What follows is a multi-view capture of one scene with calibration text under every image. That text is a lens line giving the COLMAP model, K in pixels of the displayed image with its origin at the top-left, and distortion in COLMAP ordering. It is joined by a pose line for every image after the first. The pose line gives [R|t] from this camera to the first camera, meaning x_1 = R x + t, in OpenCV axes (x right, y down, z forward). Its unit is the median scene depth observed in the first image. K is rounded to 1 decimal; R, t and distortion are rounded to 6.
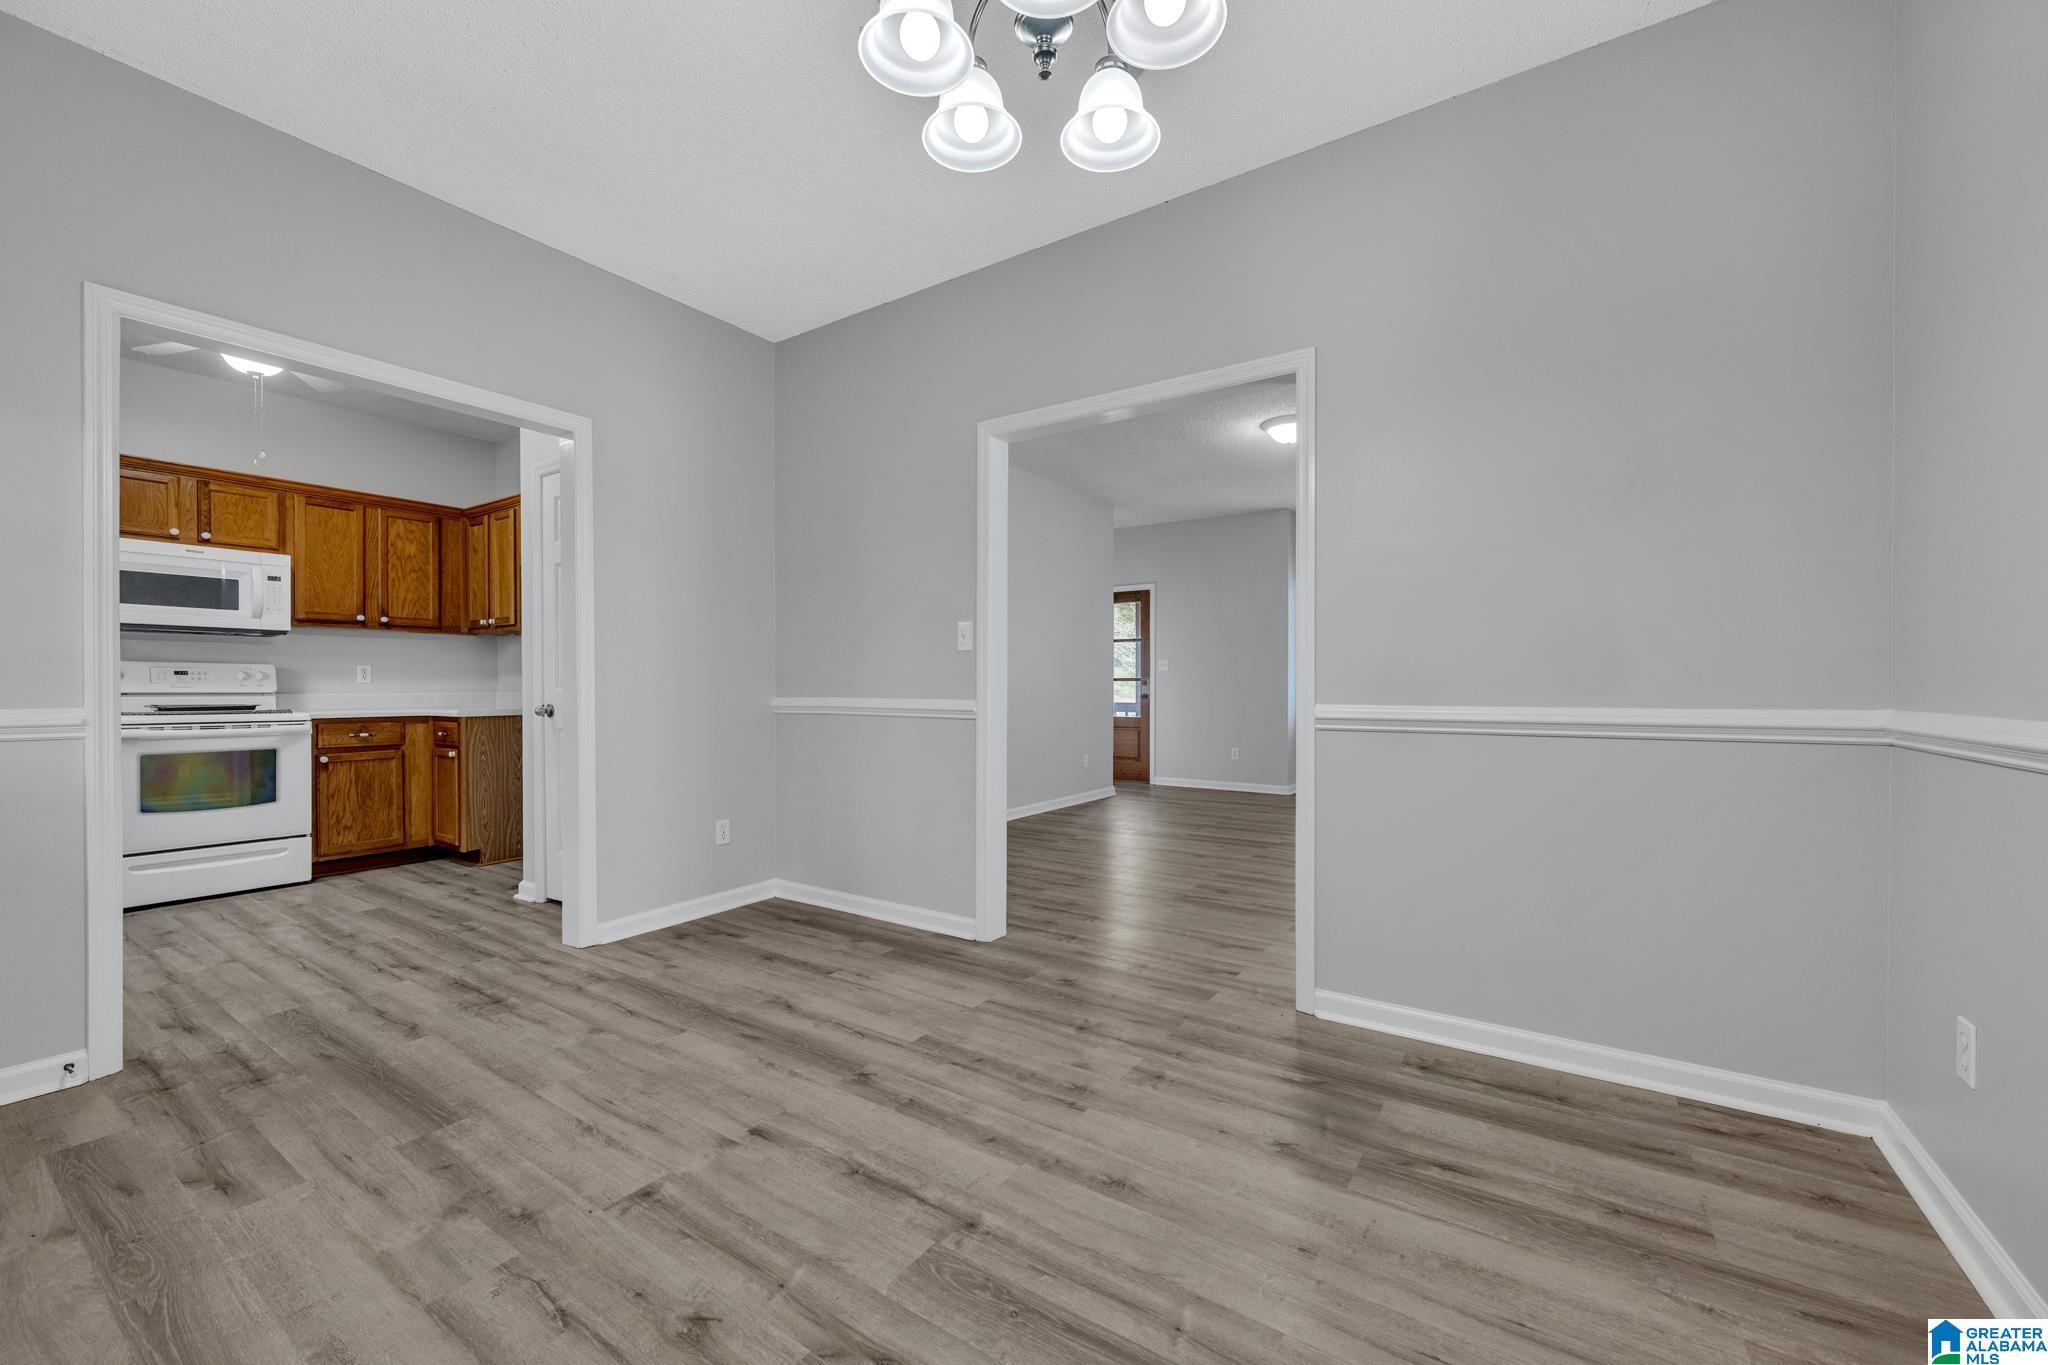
lens RADIAL K [[814.5, 0, 1027.3], [0, 814.5, 691.9], [0, 0, 1]] dist [-0.001121, 0.000275]
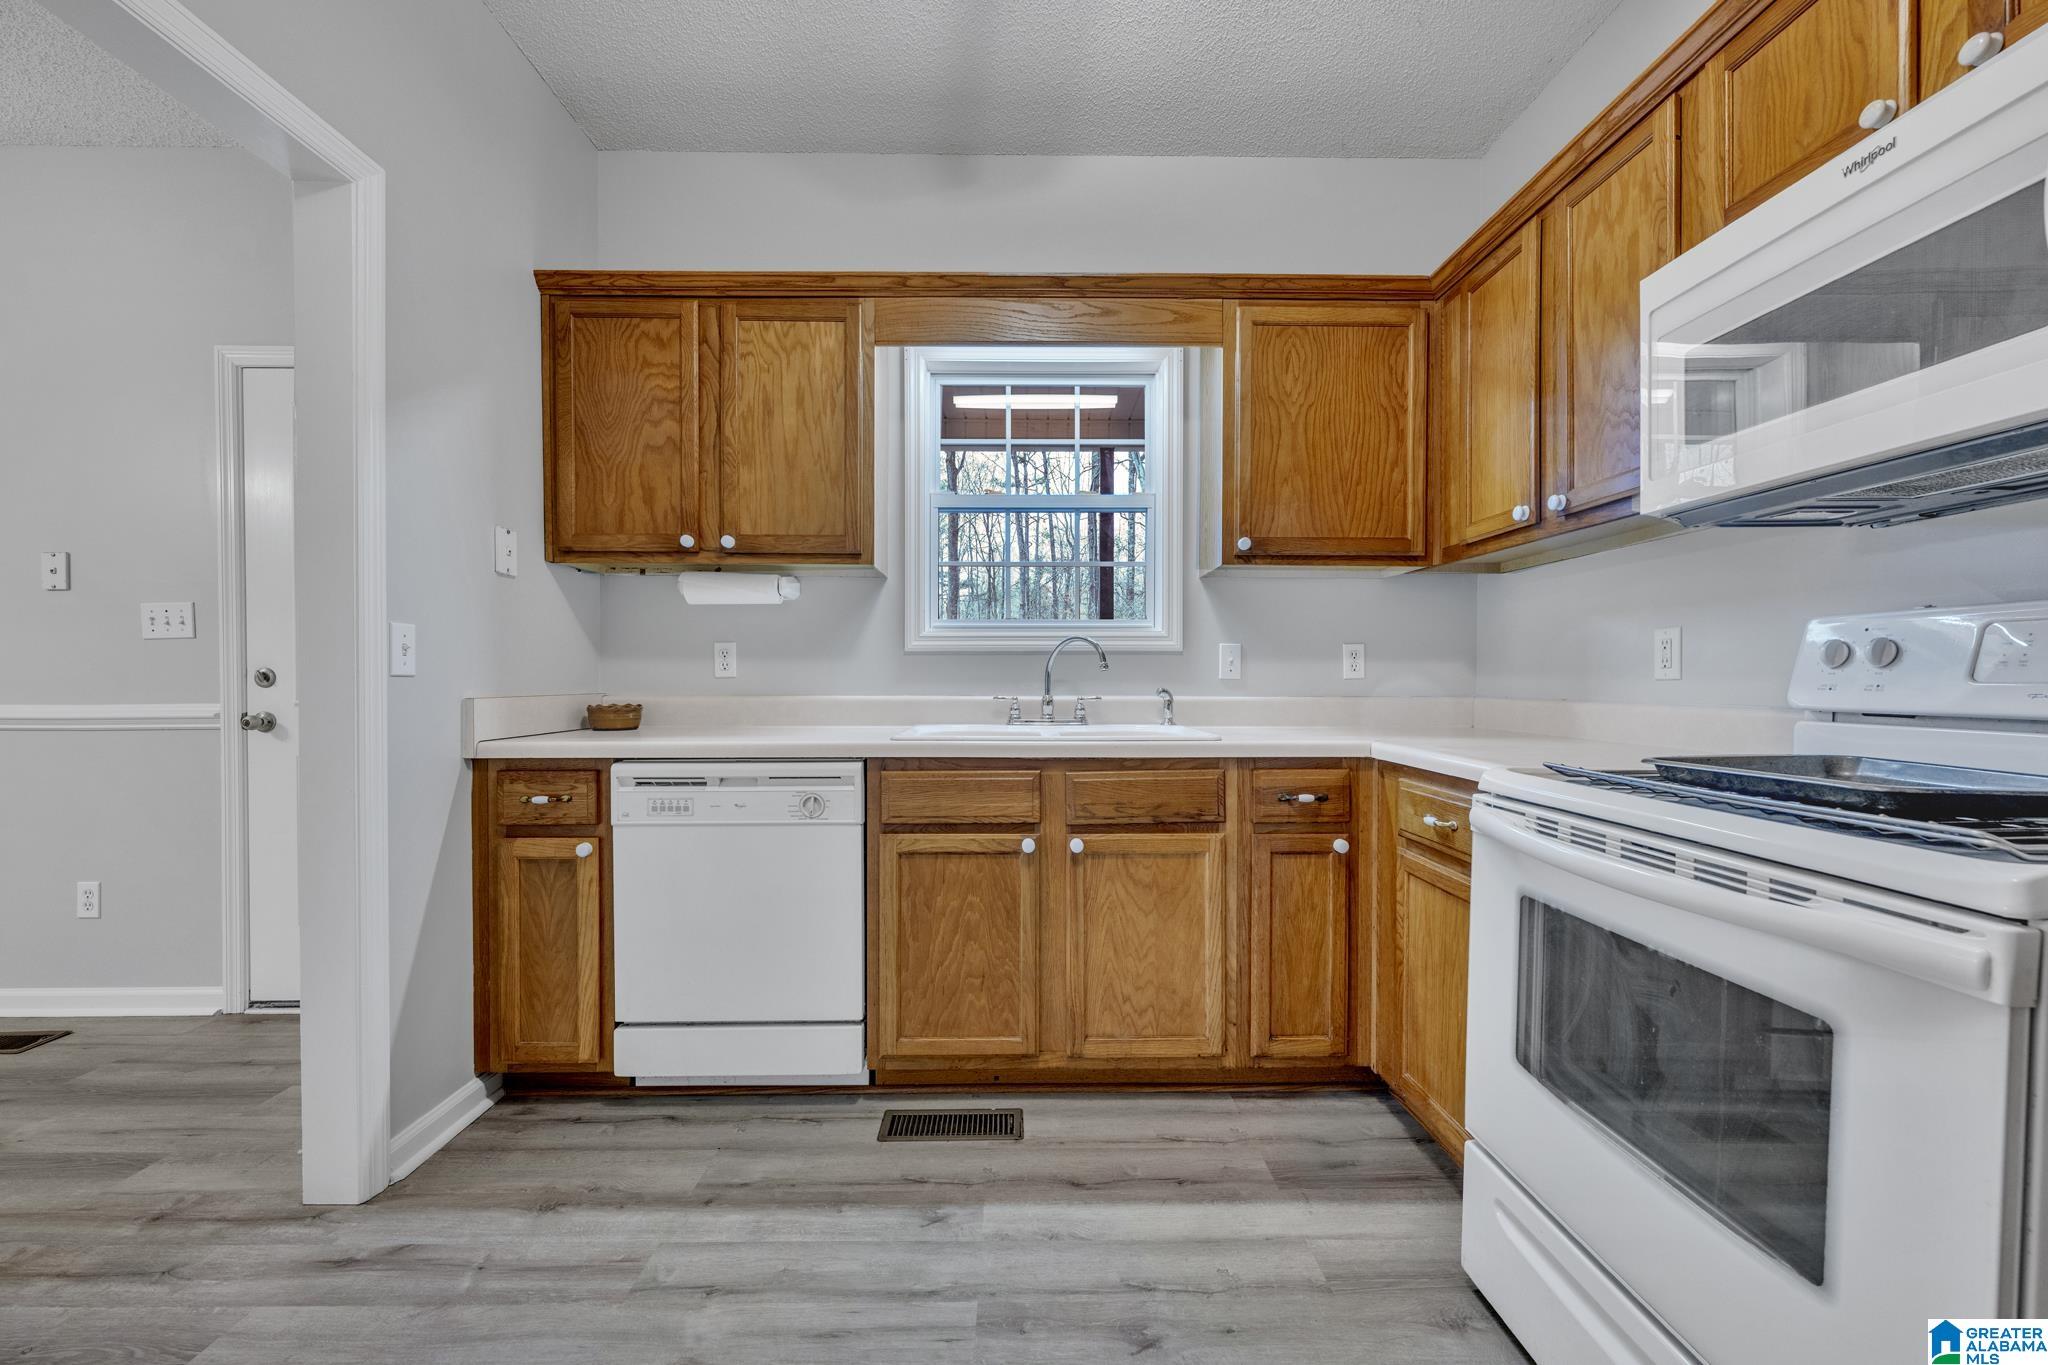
lens RADIAL K [[814.5, 0, 1028.0], [0, 814.5, 690.5], [0, 0, 1]] dist [-0.001121, 0.000275]
pose [[-0.823865, 0.005388, -0.566761, -0.666096], [-0.005591, 0.999829, 0.017632, -0.011054], [0.566759, 0.017695, -0.823693, 1.063168]]
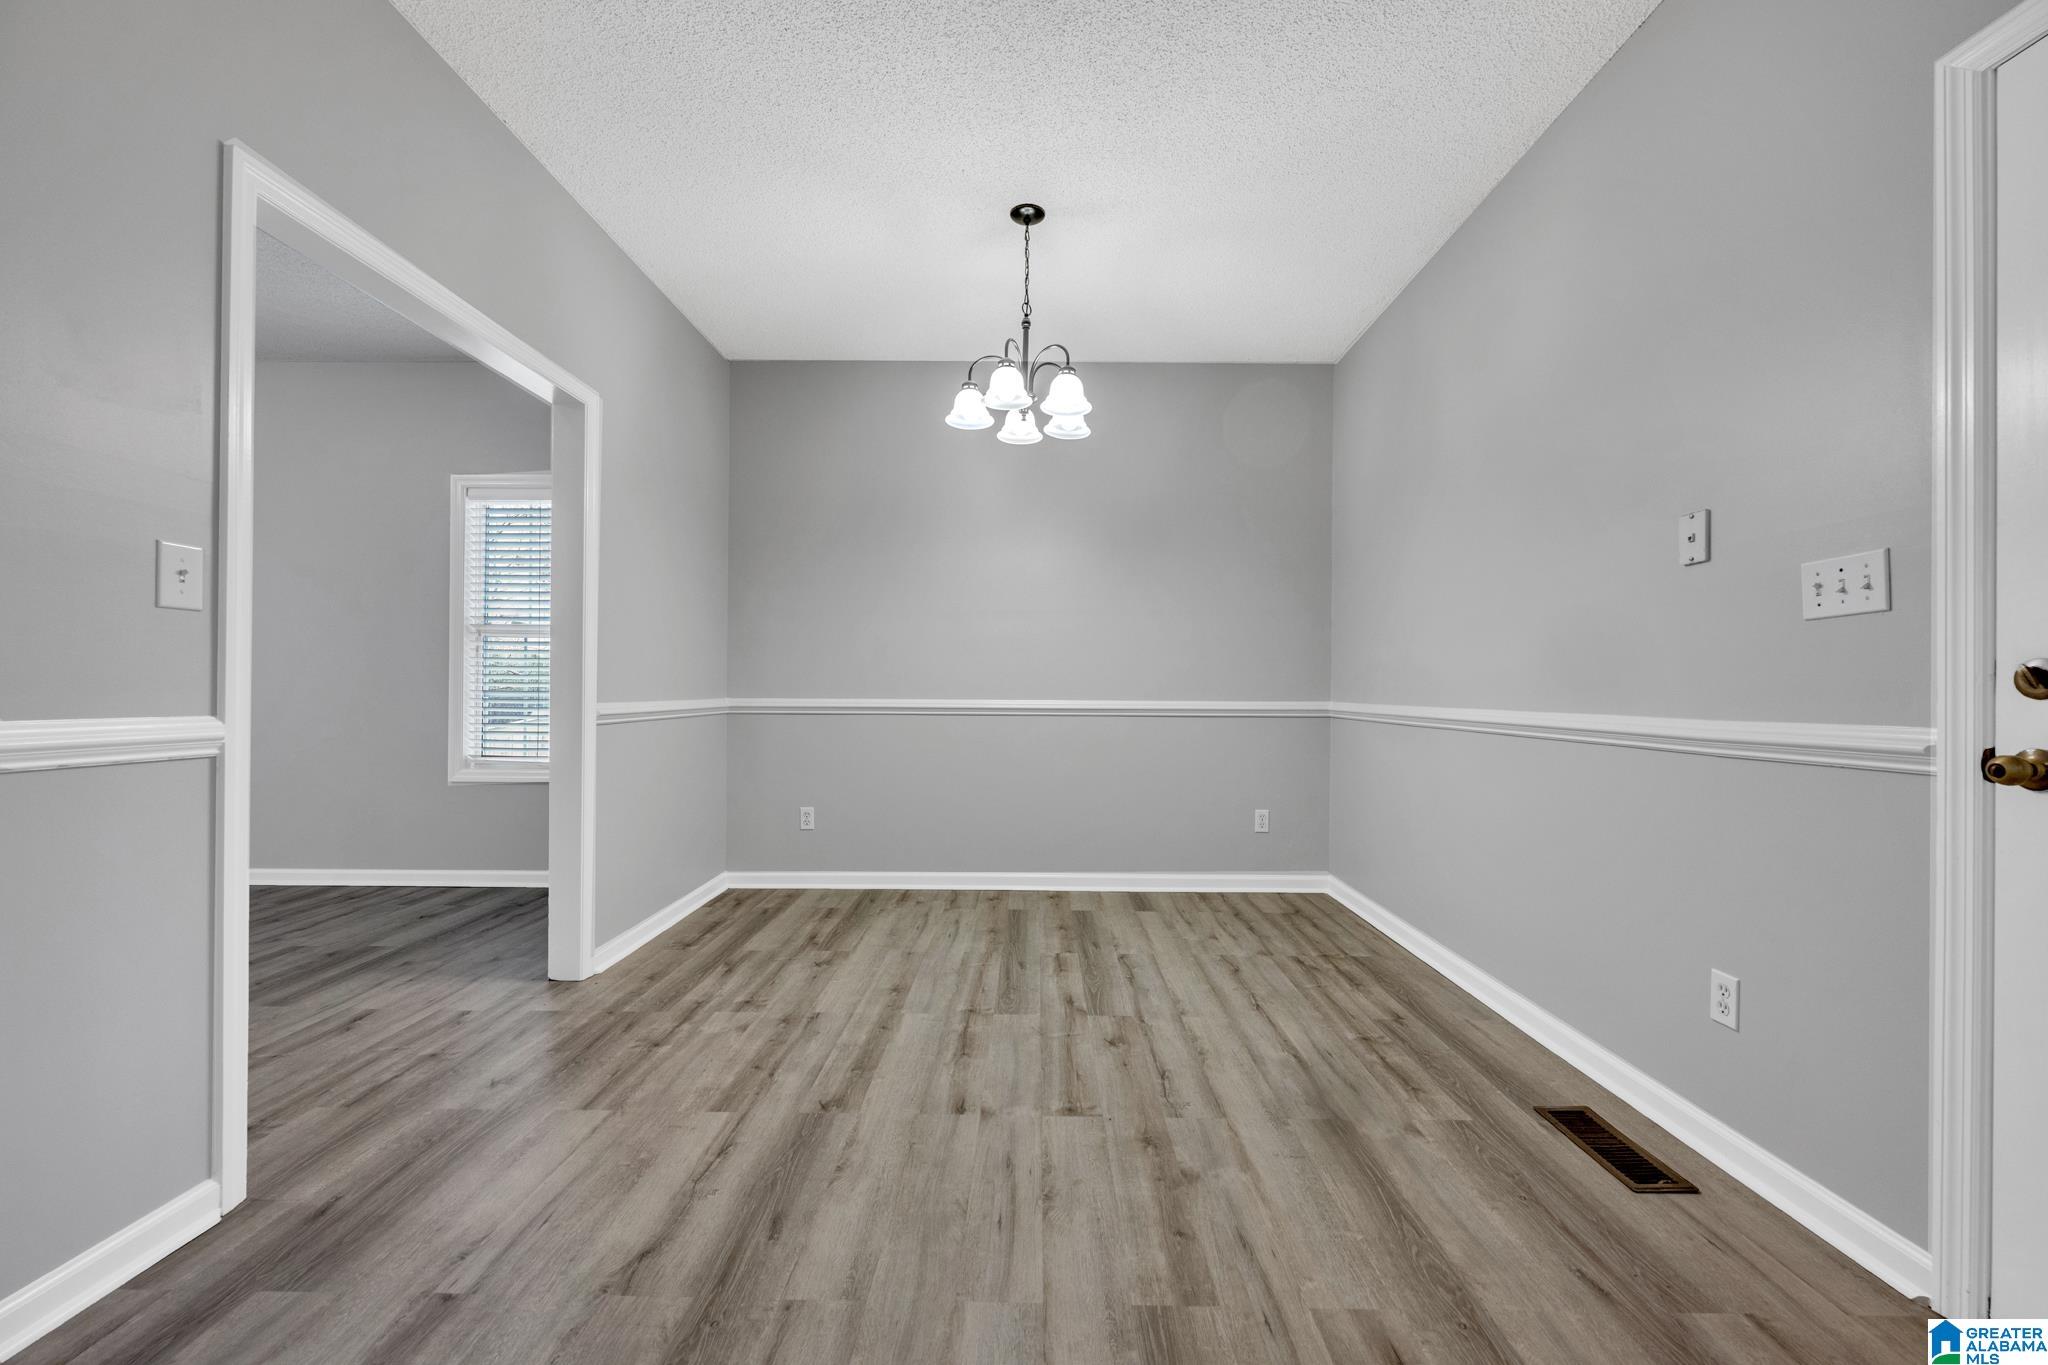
lens RADIAL K [[814.5, 0, 1028.4], [0, 814.5, 691.9], [0, 0, 1]] dist [-0.001121, 0.000275]
pose [[-0.554172, -0.005436, 0.832385, -0.581103], [0.003146, 0.999958, 0.008625, -0.005785], [-0.832397, 0.007398, -0.554131, 0.695321]]
